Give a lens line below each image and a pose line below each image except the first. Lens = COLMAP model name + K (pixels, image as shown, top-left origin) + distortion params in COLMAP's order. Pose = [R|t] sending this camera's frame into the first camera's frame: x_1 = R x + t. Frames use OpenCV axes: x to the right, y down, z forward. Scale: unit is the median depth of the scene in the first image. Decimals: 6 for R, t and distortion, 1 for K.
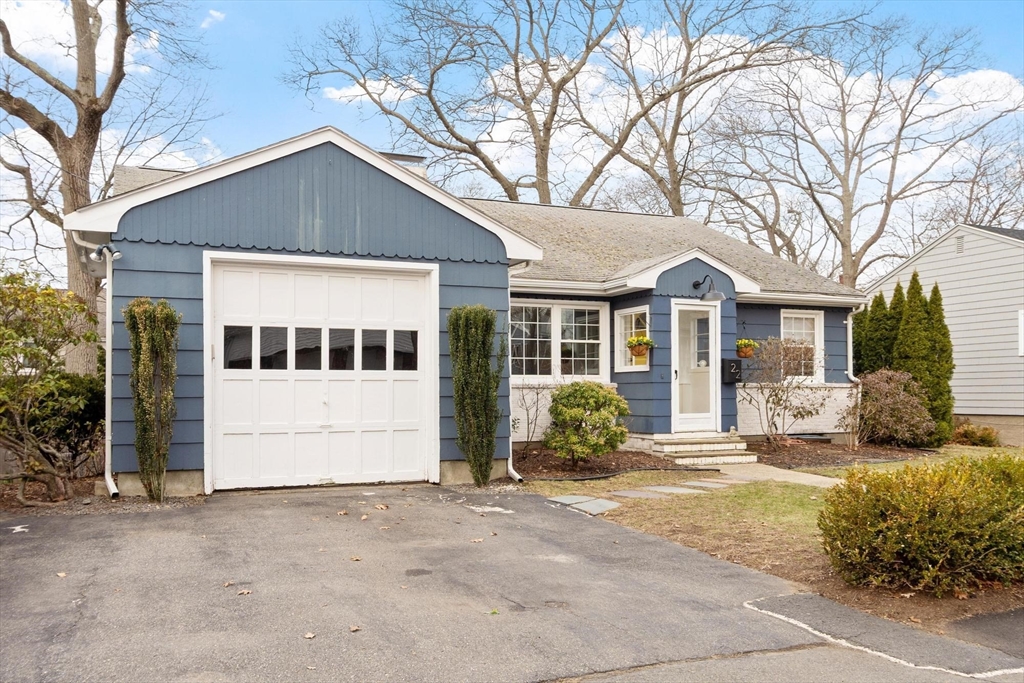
lens RADIAL K [[883.2, 0, 512.0], [0, 883.2, 341.5], [0, 0, 1]] dist [0.011689, 0.005640]
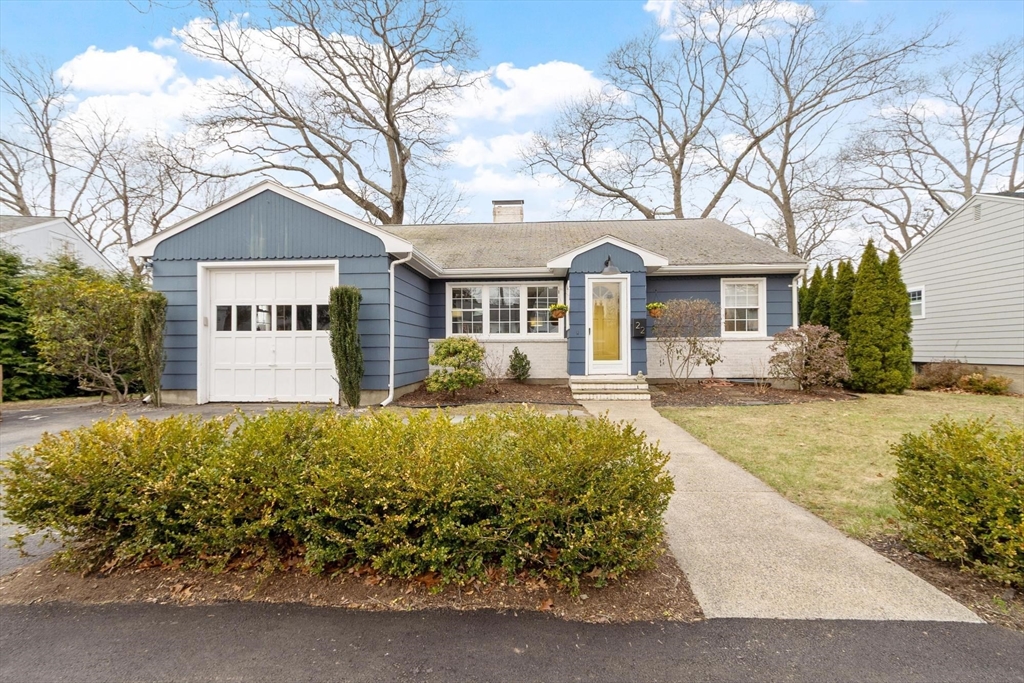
lens RADIAL K [[484.4, 0, 512.2], [0, 484.4, 322.1], [0, 0, 1]] dist [0.001631, -0.000204]
pose [[0.888141, -0.024994, -0.458891, 0.401099], [0.028072, 0.999606, -0.000112, 0.019545], [0.458713, -0.012783, 0.888493, 0.283443]]
